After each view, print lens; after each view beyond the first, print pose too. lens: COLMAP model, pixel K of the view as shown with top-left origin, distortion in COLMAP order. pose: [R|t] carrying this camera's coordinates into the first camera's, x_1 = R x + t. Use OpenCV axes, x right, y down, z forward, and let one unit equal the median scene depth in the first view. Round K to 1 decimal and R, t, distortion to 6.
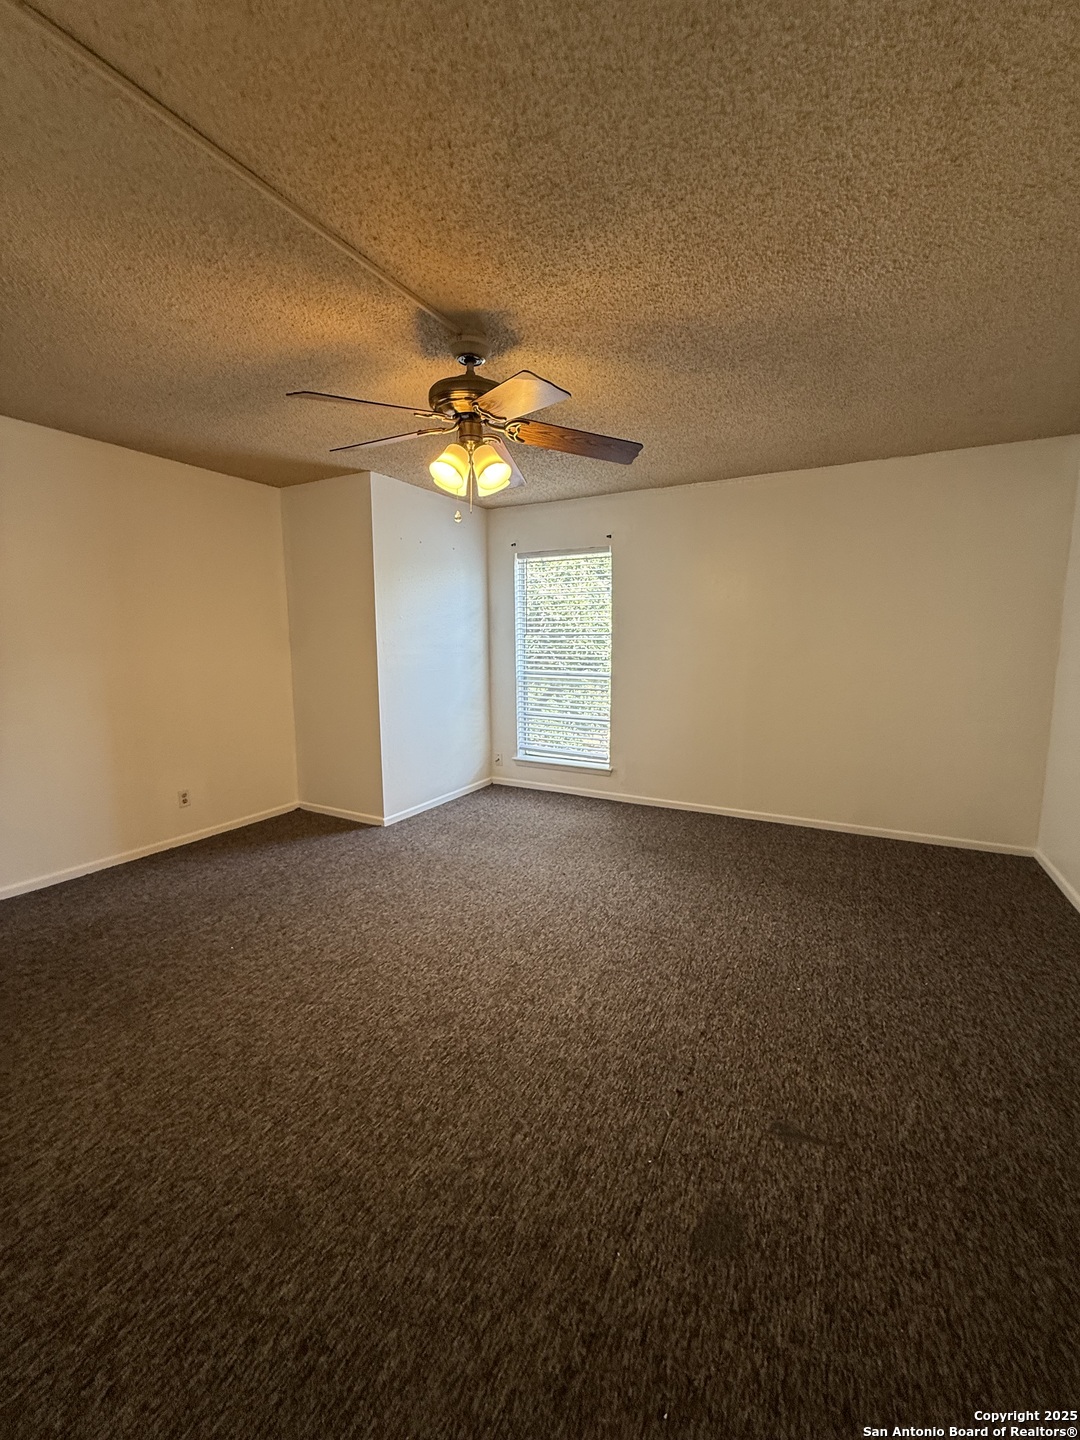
lens RADIAL K [[574.2, 0, 541.1], [0, 574.2, 718.5], [0, 0, 1]] dist [-0.001097, 0.000204]
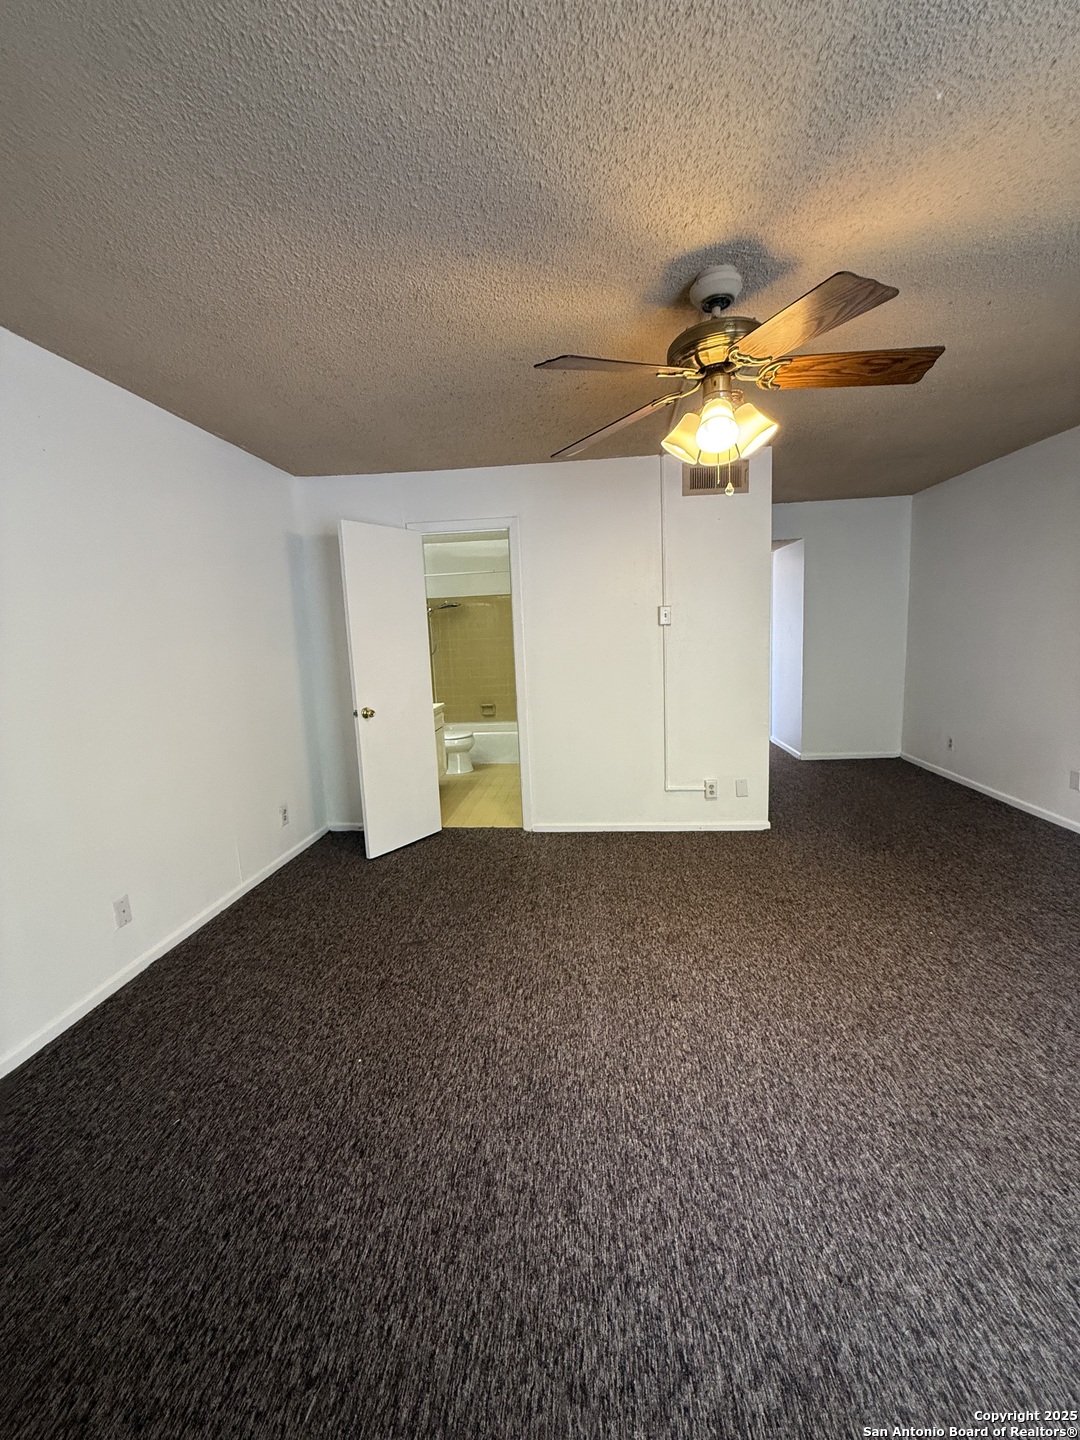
lens RADIAL K [[574.2, 0, 543.1], [0, 574.2, 713.8], [0, 0, 1]] dist [-0.001097, 0.000204]
pose [[-0.919240, 0.093807, -0.382360, 0.533188], [-0.013886, 0.962870, 0.269609, -0.281876], [0.393454, 0.253145, -0.883805, 1.931377]]
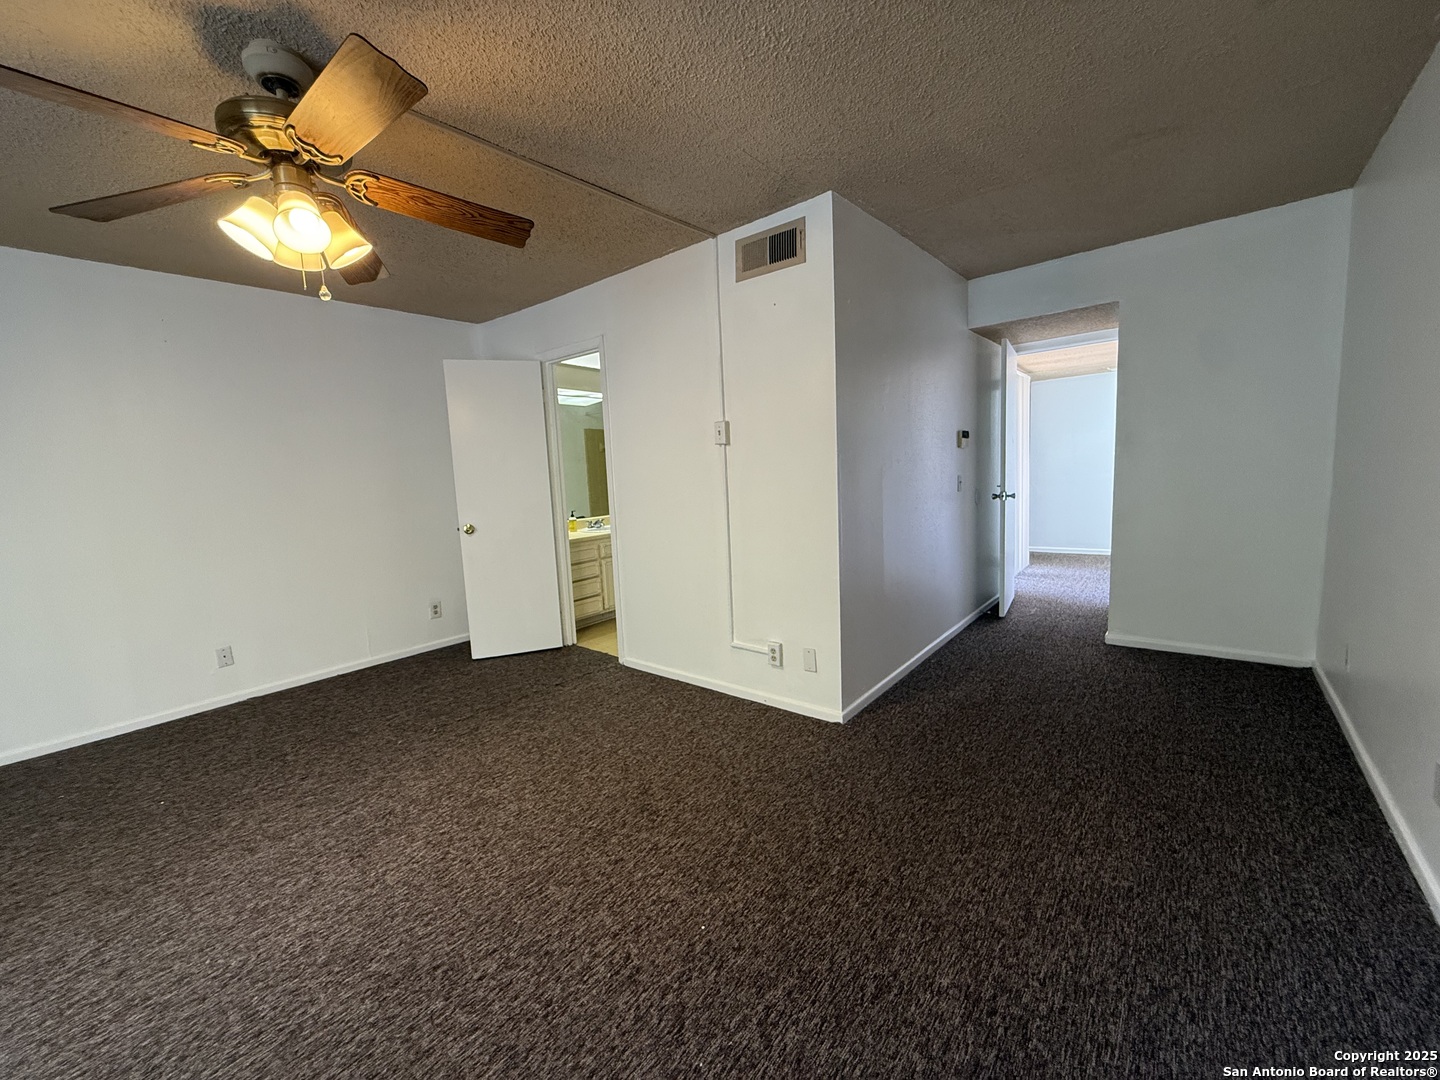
lens RADIAL K [[574.2, 0, 715.7], [0, 574.2, 540.7], [0, 0, 1]] dist [-0.001097, 0.000204]
pose [[-0.978469, 0.025649, 0.204793, -0.881414], [0.080190, 0.961537, 0.262708, -0.217465], [-0.190178, 0.273474, -0.942891, 1.877485]]
